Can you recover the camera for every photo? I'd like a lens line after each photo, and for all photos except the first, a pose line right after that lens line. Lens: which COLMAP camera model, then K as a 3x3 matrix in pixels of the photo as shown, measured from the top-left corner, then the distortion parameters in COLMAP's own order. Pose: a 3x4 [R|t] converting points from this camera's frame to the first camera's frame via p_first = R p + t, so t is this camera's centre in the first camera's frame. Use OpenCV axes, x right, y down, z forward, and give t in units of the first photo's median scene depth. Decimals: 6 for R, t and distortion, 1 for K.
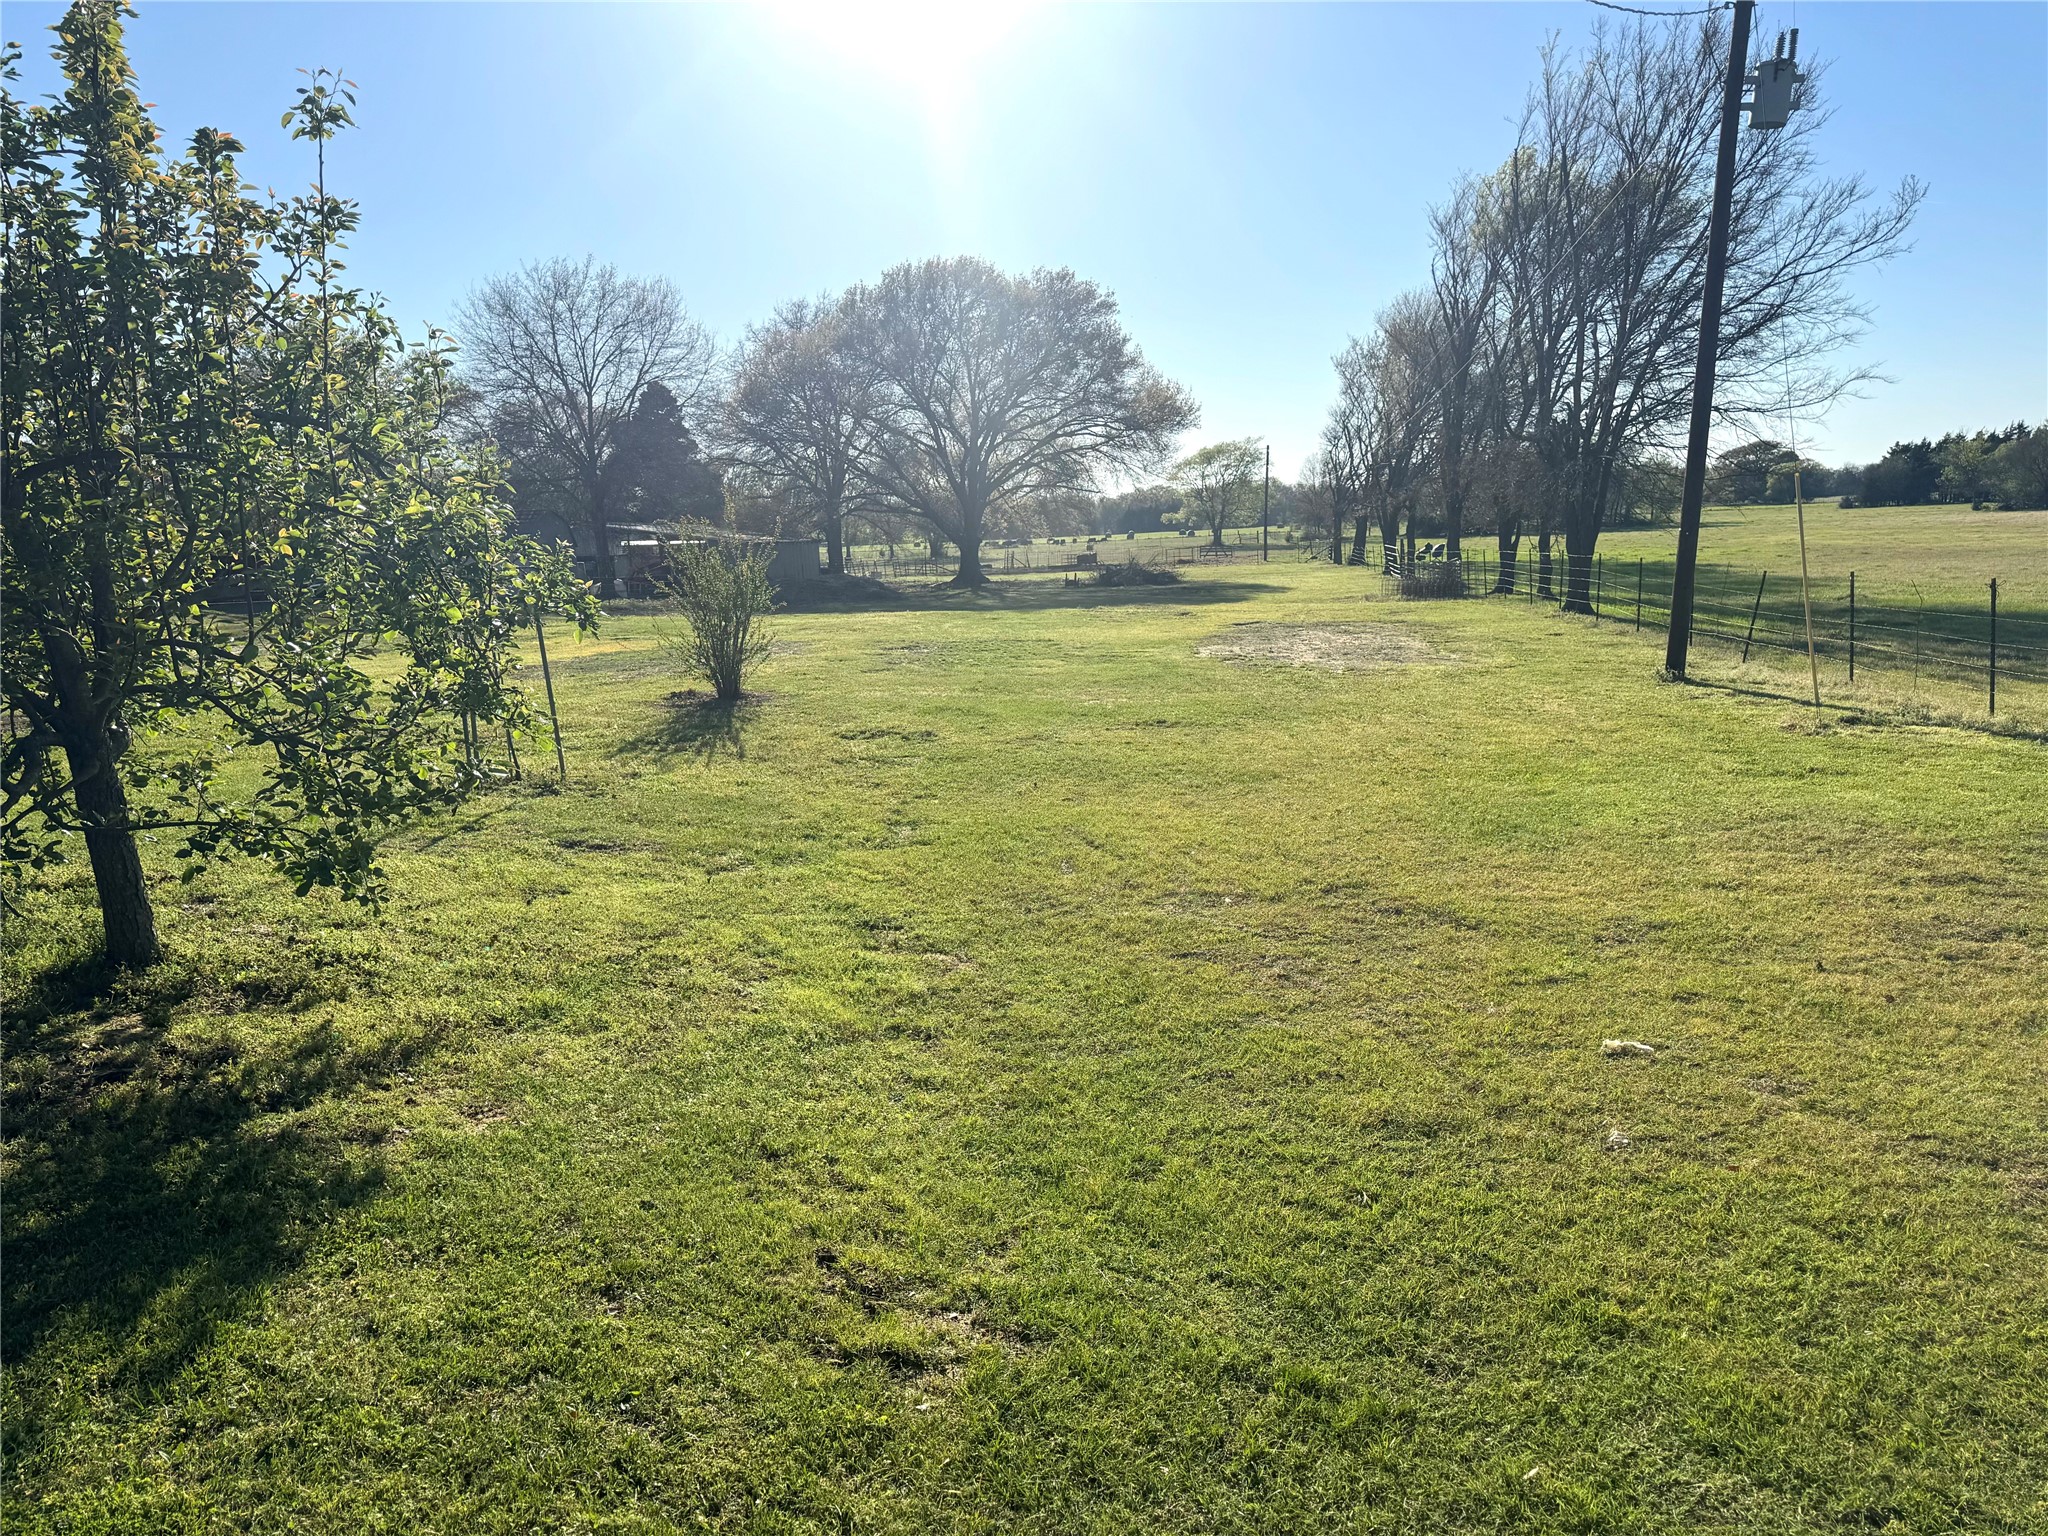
lens RADIAL K [[1406.1, 0, 1026.1], [0, 1406.1, 752.3], [0, 0, 1]] dist [0.004997, -0.021168]
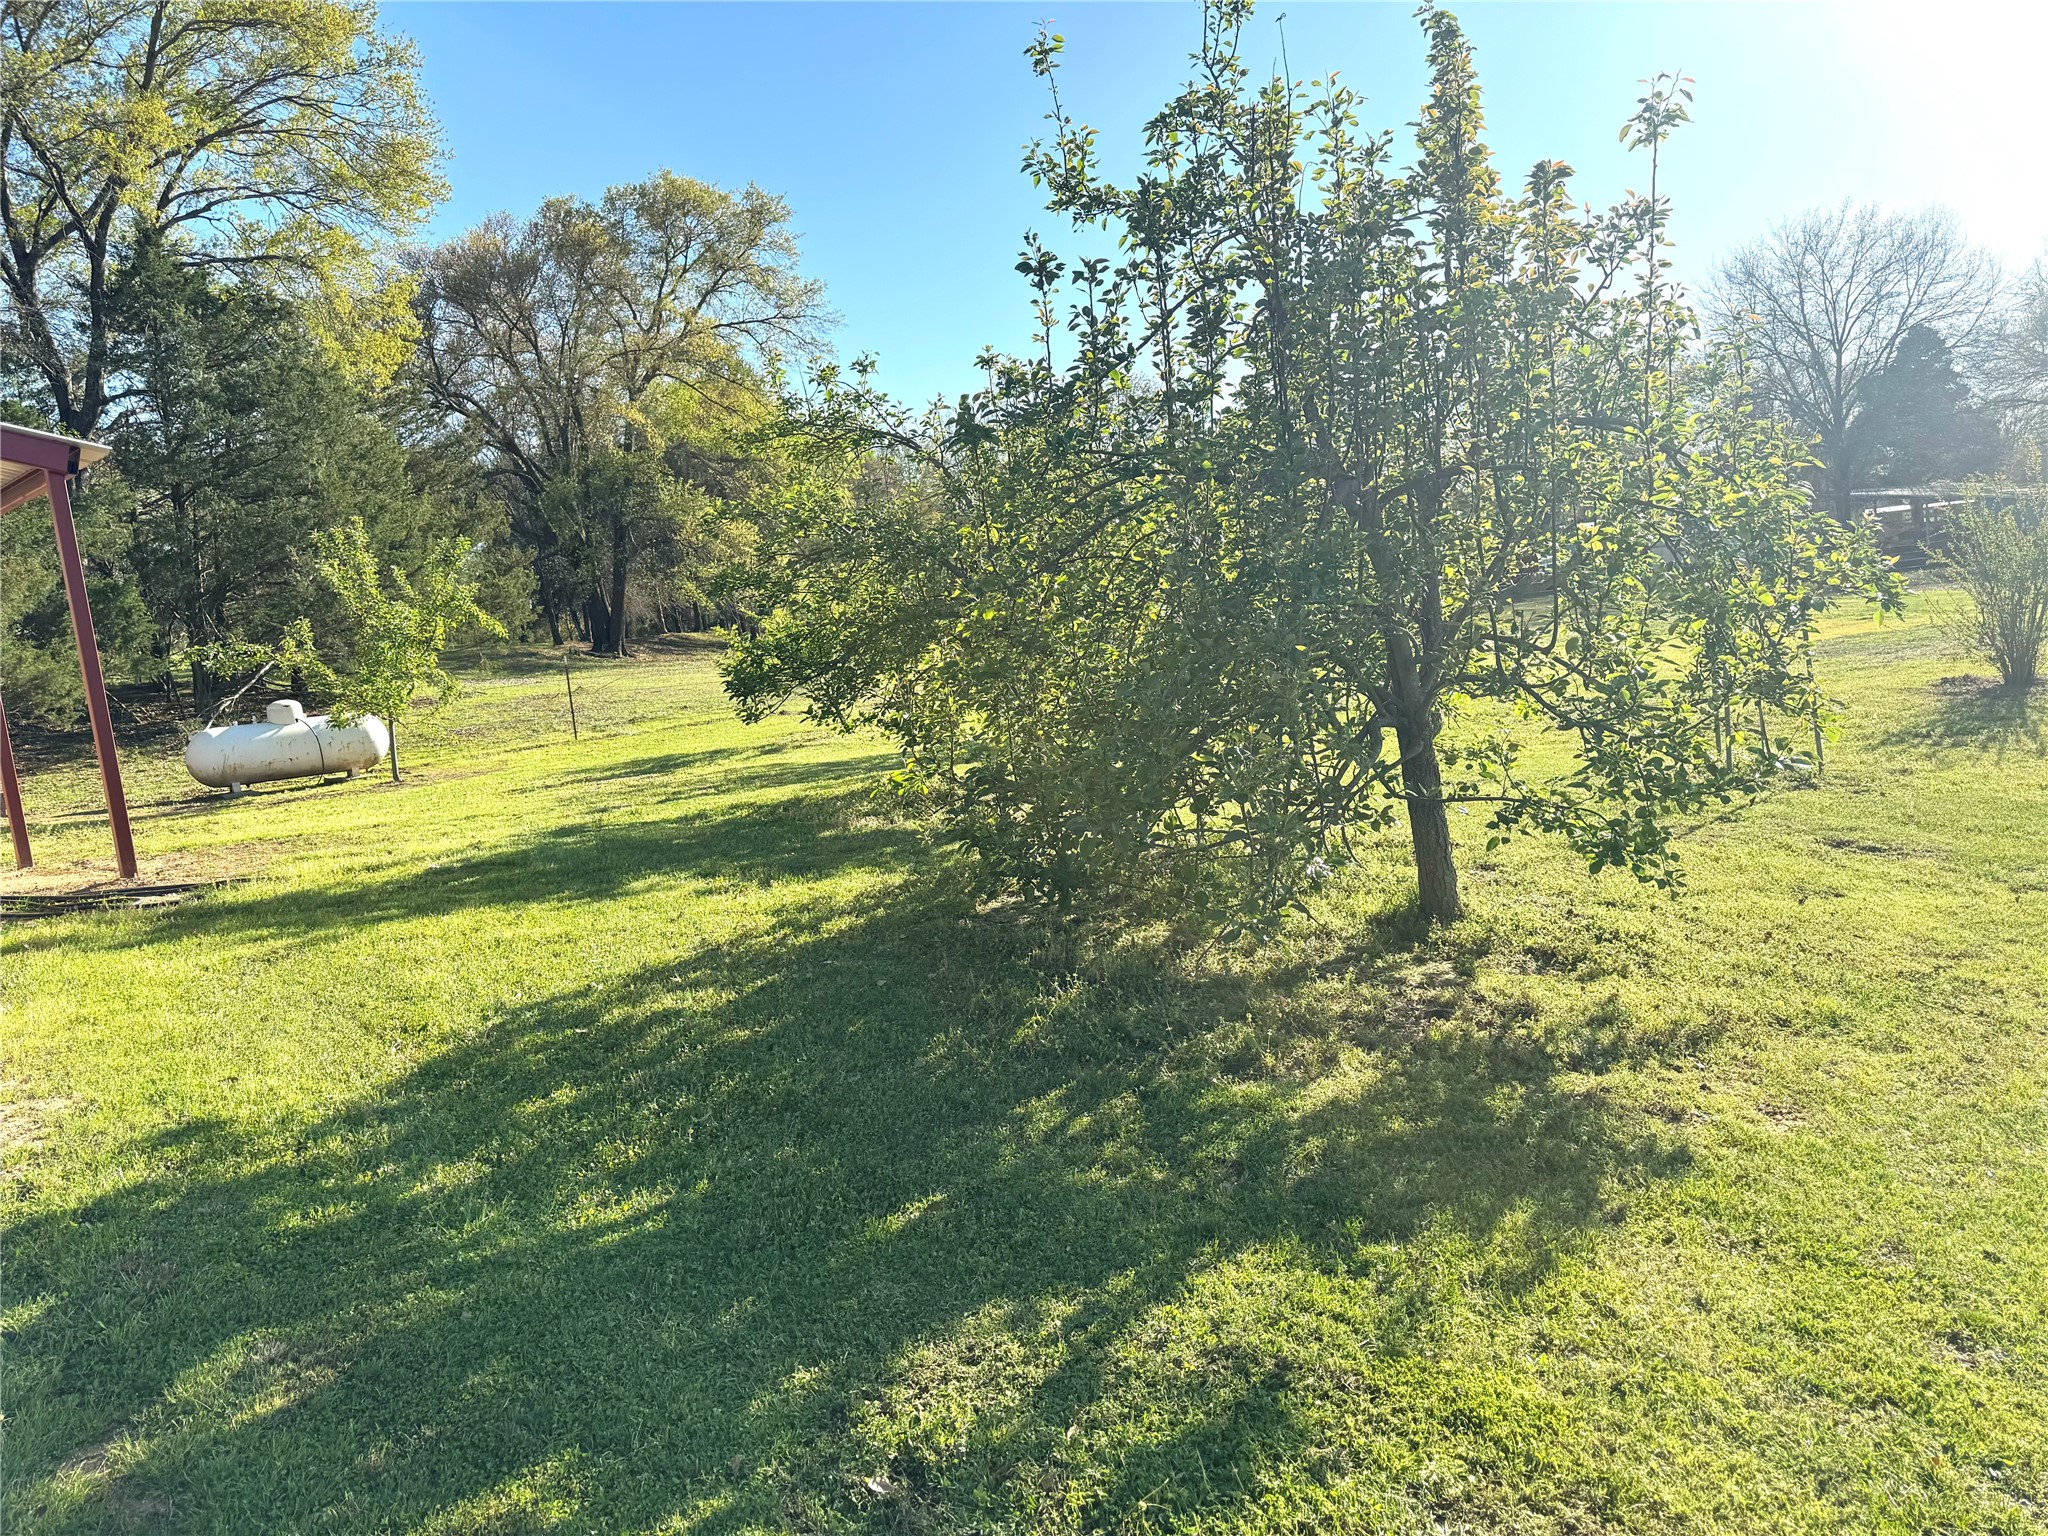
lens RADIAL K [[1406.1, 0, 1046.7], [0, 1406.1, 767.7], [0, 0, 1]] dist [0.004997, -0.021168]
pose [[0.697543, 0.041904, -0.715316, -0.042280], [-0.027160, 0.999117, 0.032044, 0.000004], [0.716028, -0.002924, 0.698066, -0.030035]]
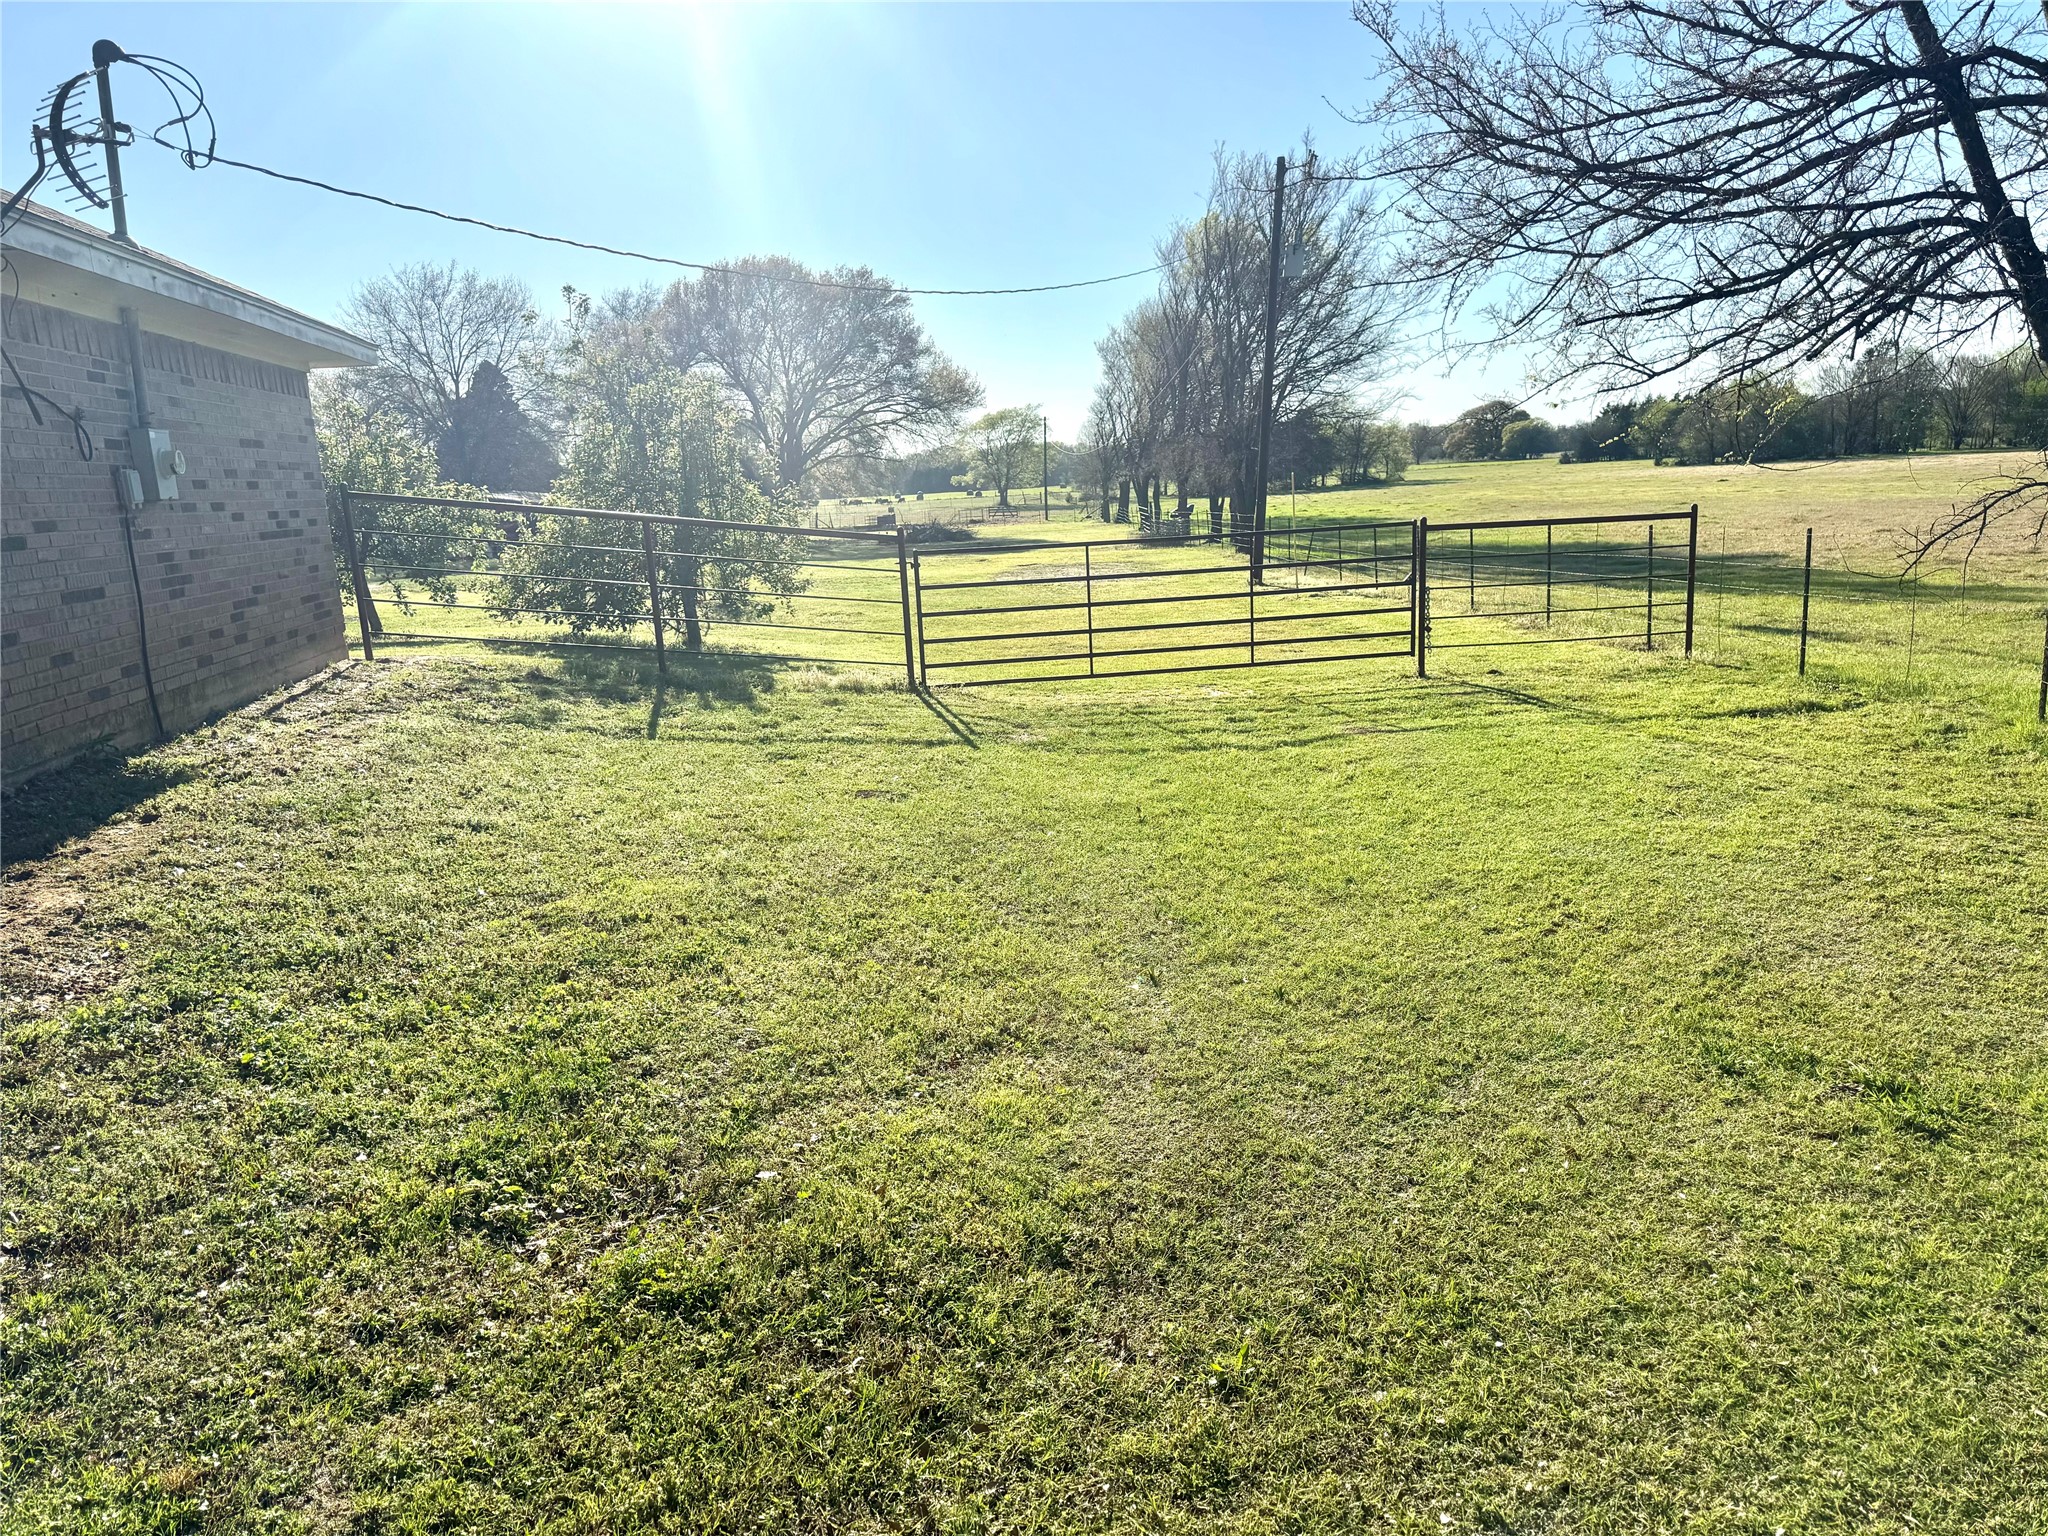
lens RADIAL K [[1406.1, 0, 1055.2], [0, 1406.1, 826.4], [0, 0, 1]] dist [0.004997, -0.021168]
pose [[0.985686, -0.049555, 0.161145, -0.207332], [0.036771, 0.996005, 0.081369, 0.209915], [-0.164534, -0.074279, 0.983571, -1.566364]]
